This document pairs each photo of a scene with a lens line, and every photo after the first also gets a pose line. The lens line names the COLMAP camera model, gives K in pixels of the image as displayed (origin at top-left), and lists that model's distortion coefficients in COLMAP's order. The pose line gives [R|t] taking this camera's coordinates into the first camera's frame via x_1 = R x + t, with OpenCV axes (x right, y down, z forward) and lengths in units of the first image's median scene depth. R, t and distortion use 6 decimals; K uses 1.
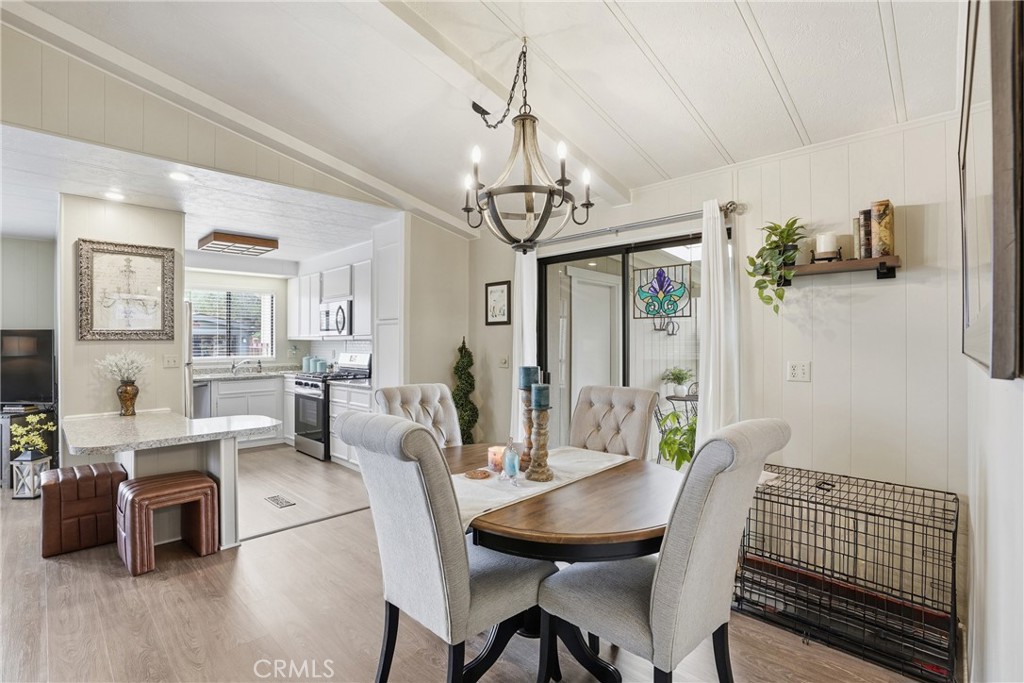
lens RADIAL K [[488.3, 0, 512.0], [0, 488.3, 341.5], [0, 0, 1]] dist [-0.001182, -0.000500]
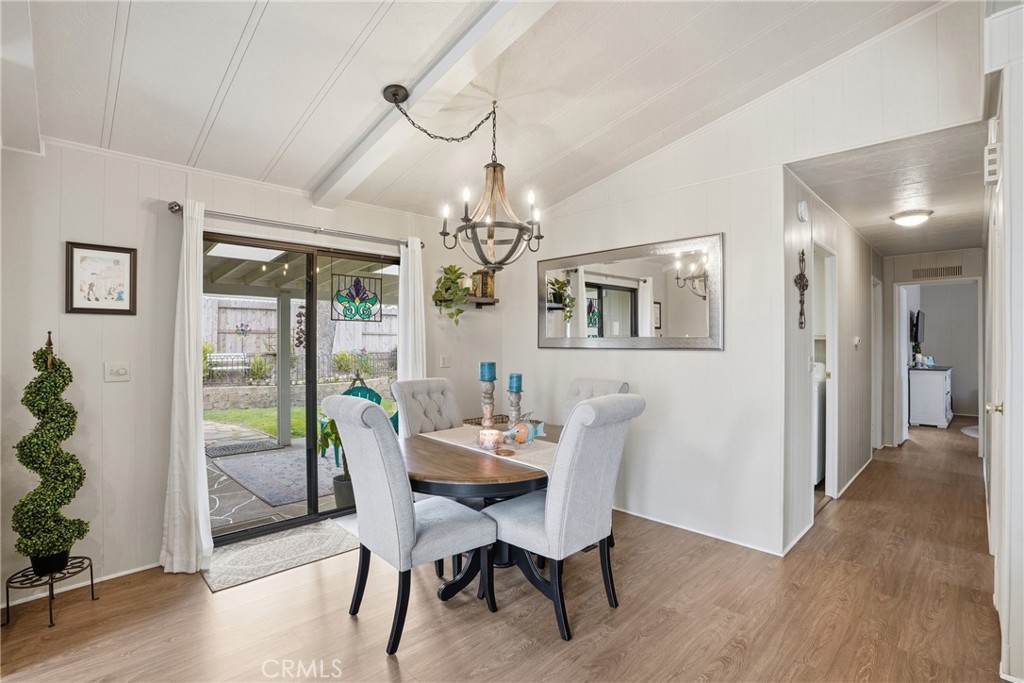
lens RADIAL K [[488.3, 0, 512.0], [0, 488.3, 341.5], [0, 0, 1]] dist [-0.001182, -0.000500]
pose [[0.054806, 0.003430, 0.998491, -0.807756], [-0.003666, 0.999988, -0.003234, 0.001221], [-0.998490, -0.003483, 0.054818, 0.578423]]
